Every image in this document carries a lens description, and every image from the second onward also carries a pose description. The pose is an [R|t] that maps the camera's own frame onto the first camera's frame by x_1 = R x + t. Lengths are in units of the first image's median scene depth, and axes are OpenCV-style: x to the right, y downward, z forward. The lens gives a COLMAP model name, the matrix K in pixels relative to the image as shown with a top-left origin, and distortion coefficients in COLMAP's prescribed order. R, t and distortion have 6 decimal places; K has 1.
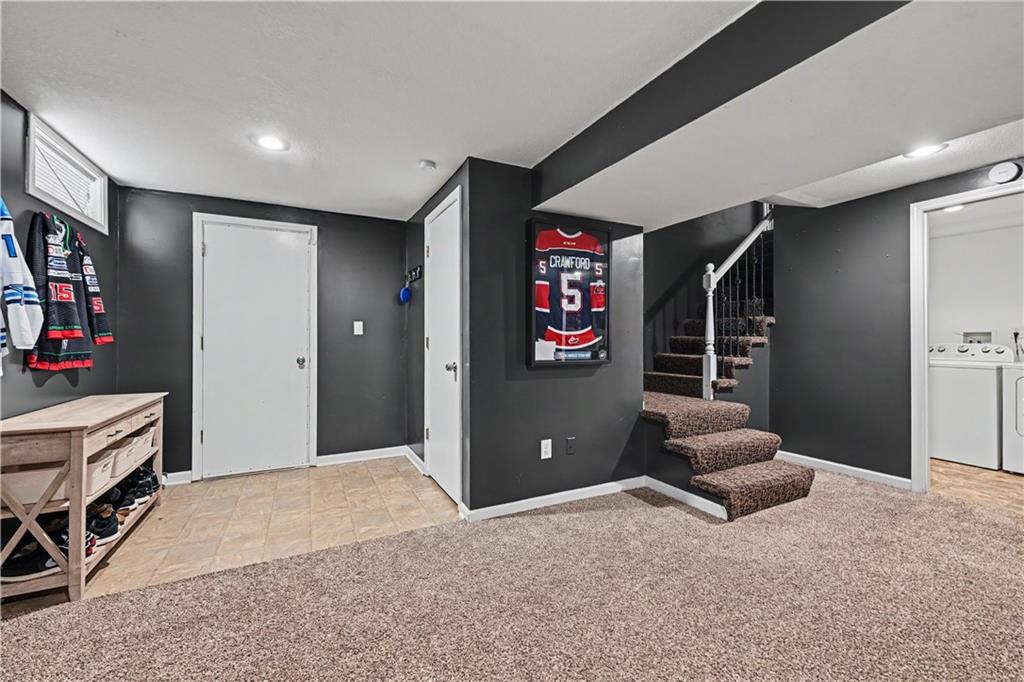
lens RADIAL K [[408.1, 0, 516.9], [0, 408.1, 336.6], [0, 0, 1]] dist [0.001463, 0.000160]
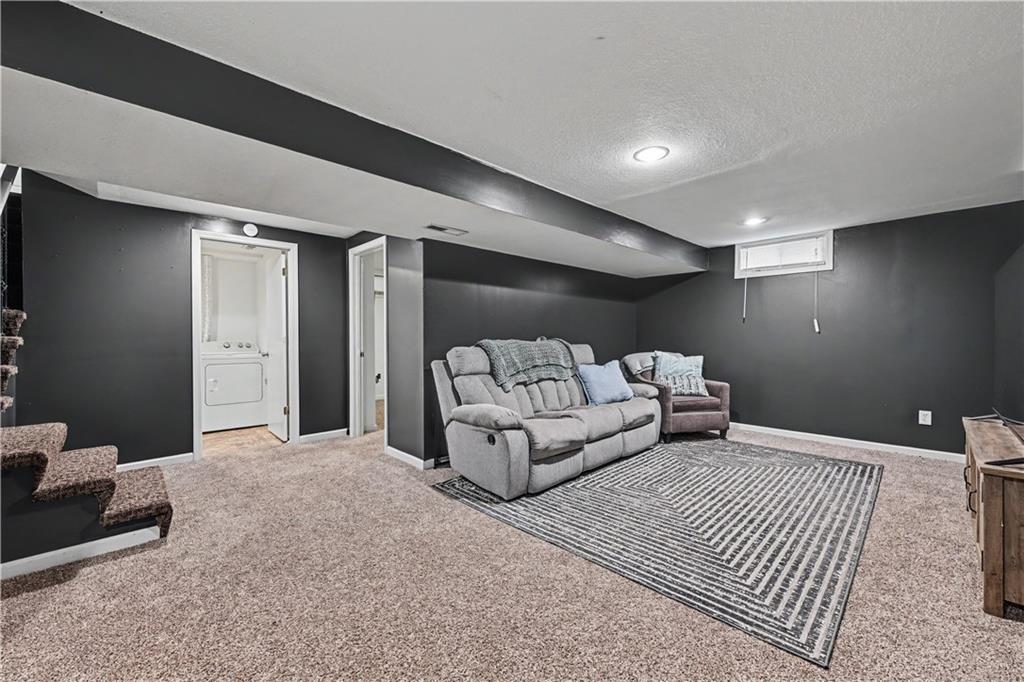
lens RADIAL K [[408.1, 0, 520.0], [0, 408.1, 339.7], [0, 0, 1]] dist [0.001463, 0.000160]
pose [[-0.290563, -0.012384, 0.956776, -0.542472], [-0.006281, 0.999919, 0.011035, -0.004494], [-0.956835, -0.002803, -0.290617, 0.472105]]
